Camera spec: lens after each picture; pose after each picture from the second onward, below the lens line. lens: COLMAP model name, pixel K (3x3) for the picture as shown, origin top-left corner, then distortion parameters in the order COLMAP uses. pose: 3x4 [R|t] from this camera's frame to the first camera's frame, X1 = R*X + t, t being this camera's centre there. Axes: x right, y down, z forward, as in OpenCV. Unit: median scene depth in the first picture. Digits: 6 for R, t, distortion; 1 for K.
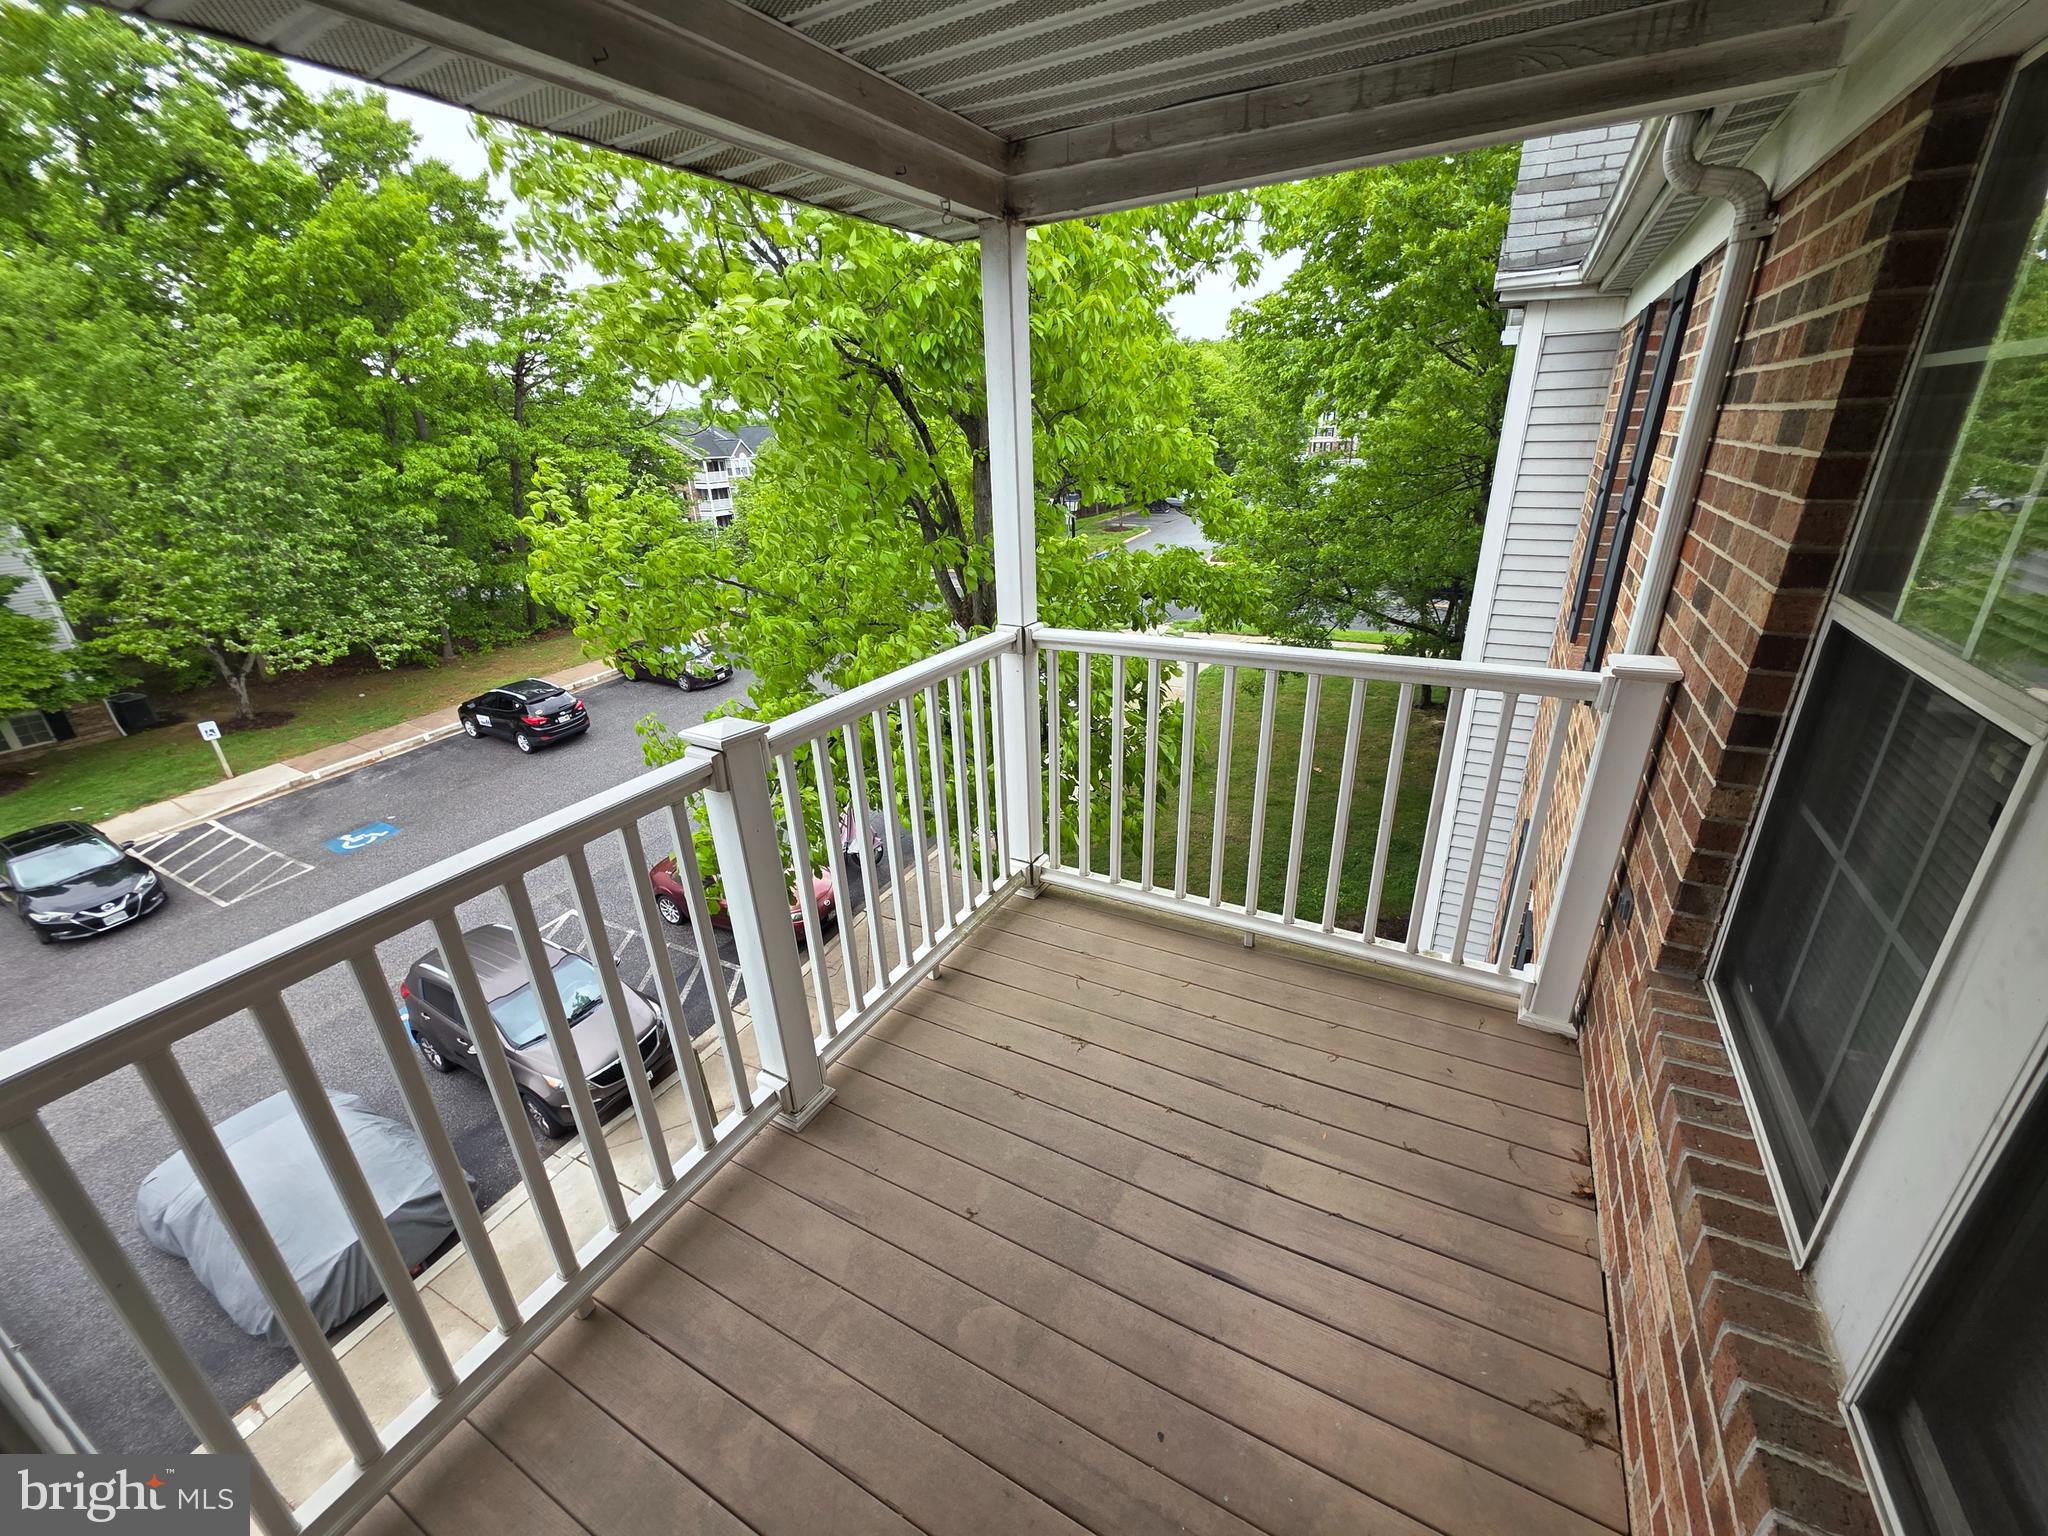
lens RADIAL K [[814.5, 0, 1029.5], [0, 814.5, 765.6], [0, 0, 1]] dist [0.002144, 0.000259]
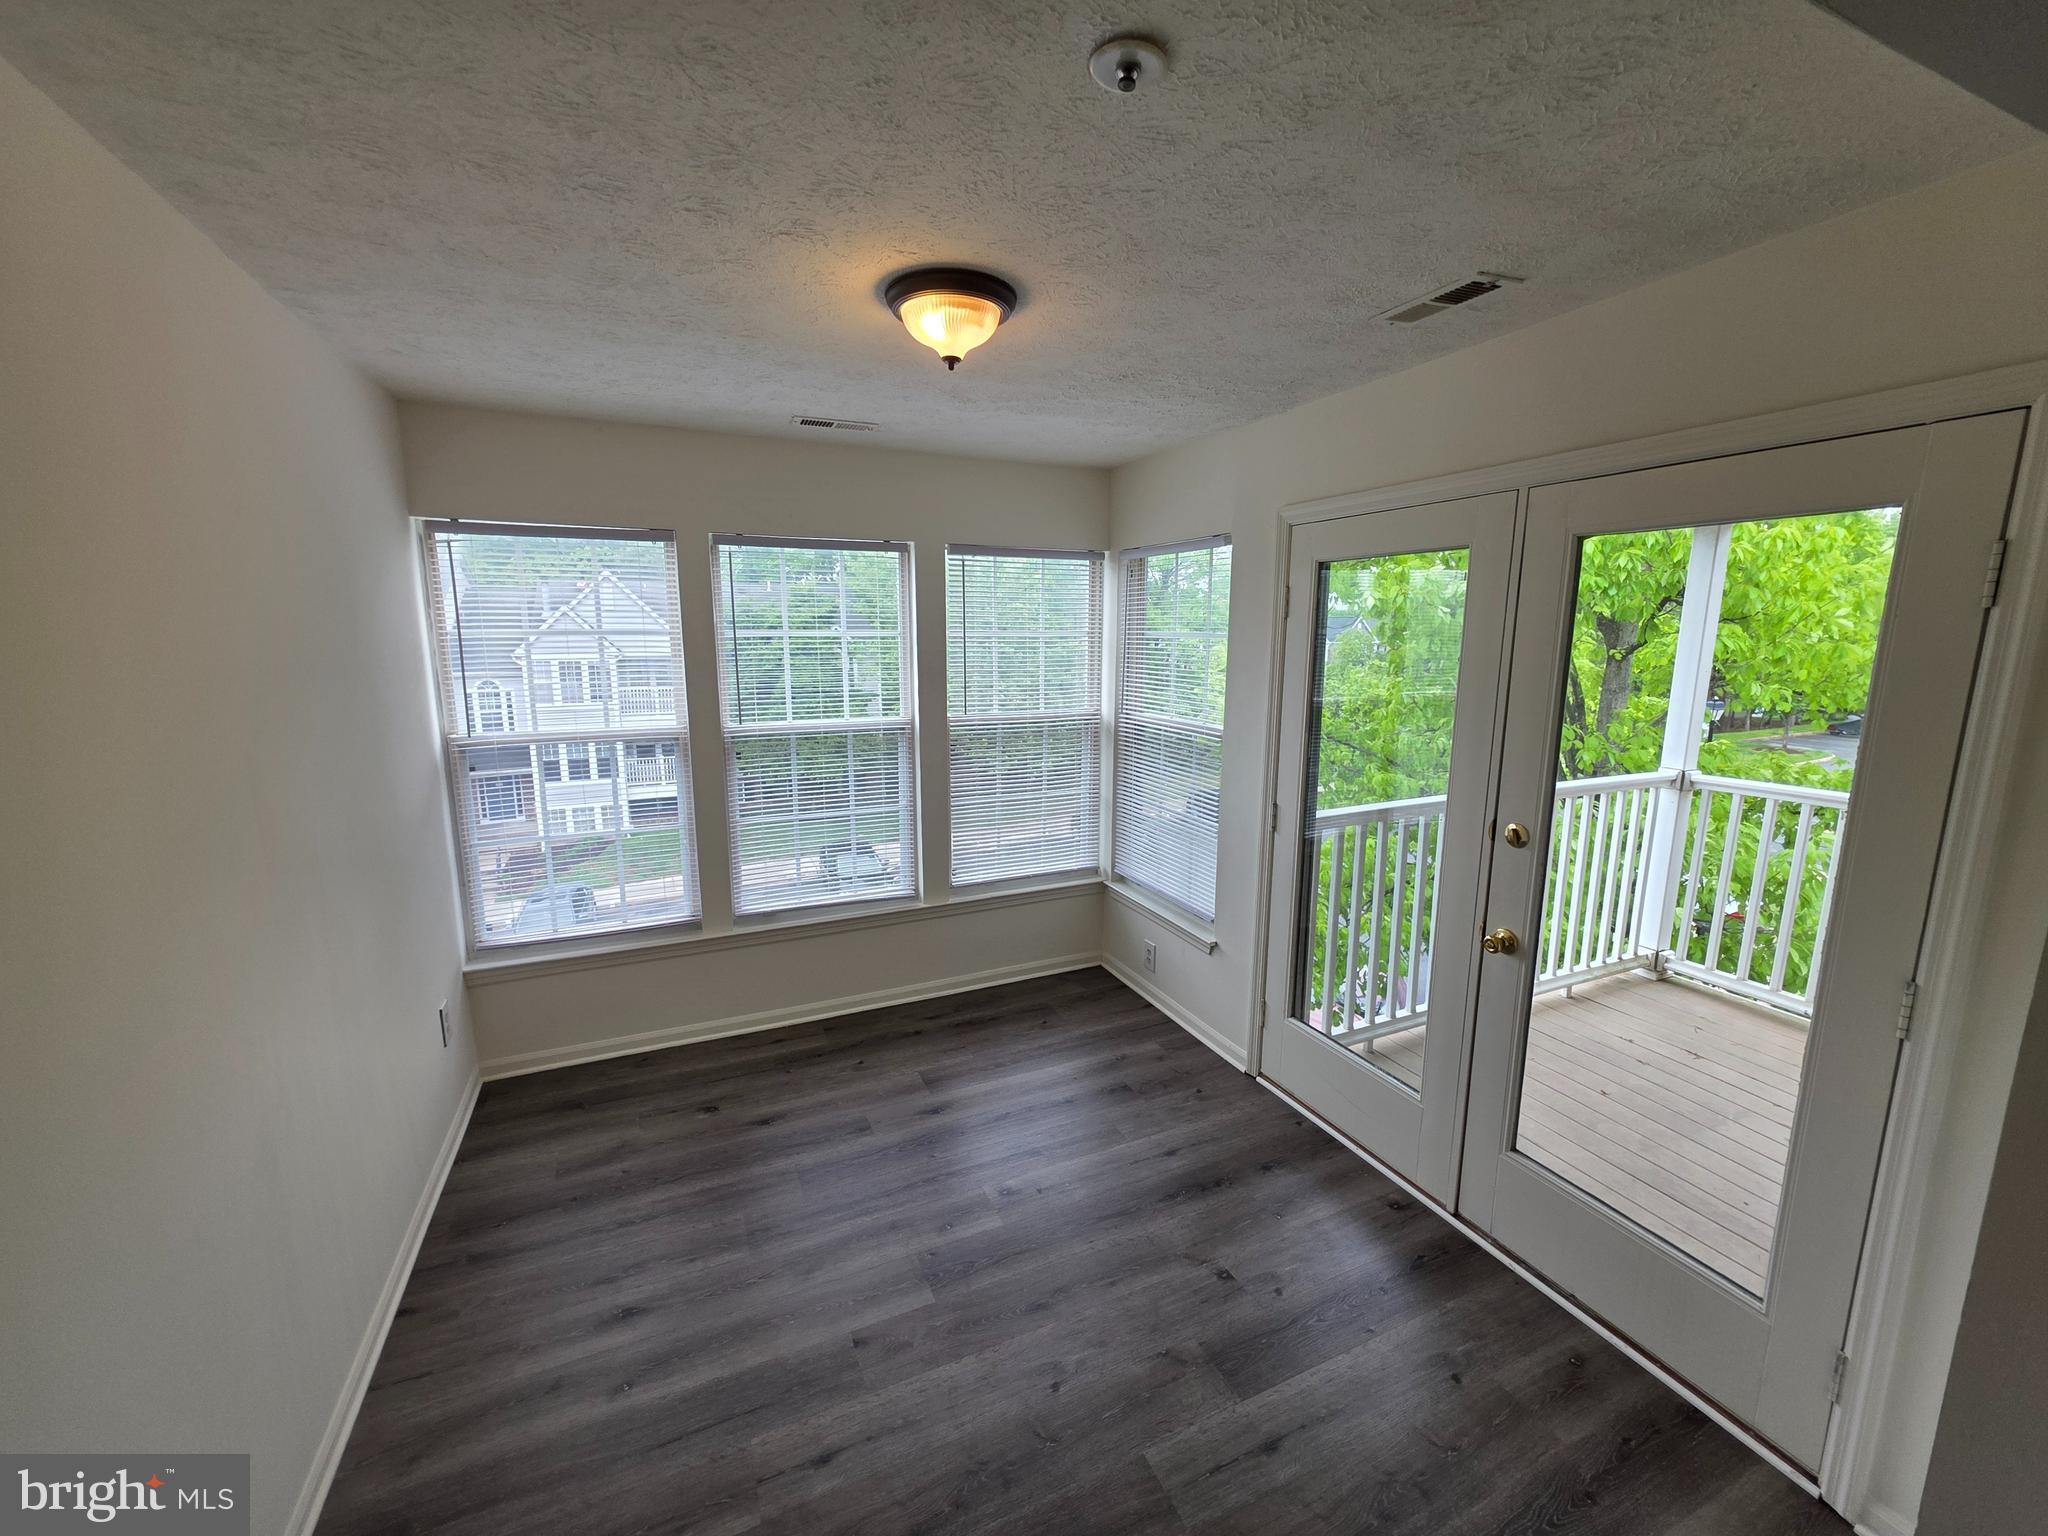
lens RADIAL K [[798.3, 0, 1025.9], [0, 798.3, 755.6], [0, 0, 1]] dist [-0.008794, -0.000097]
pose [[0.786432, 0.130712, -0.603687, -0.075656], [-0.259561, 0.956805, -0.130965, 0.277652], [0.560493, 0.259689, 0.786390, -0.729960]]
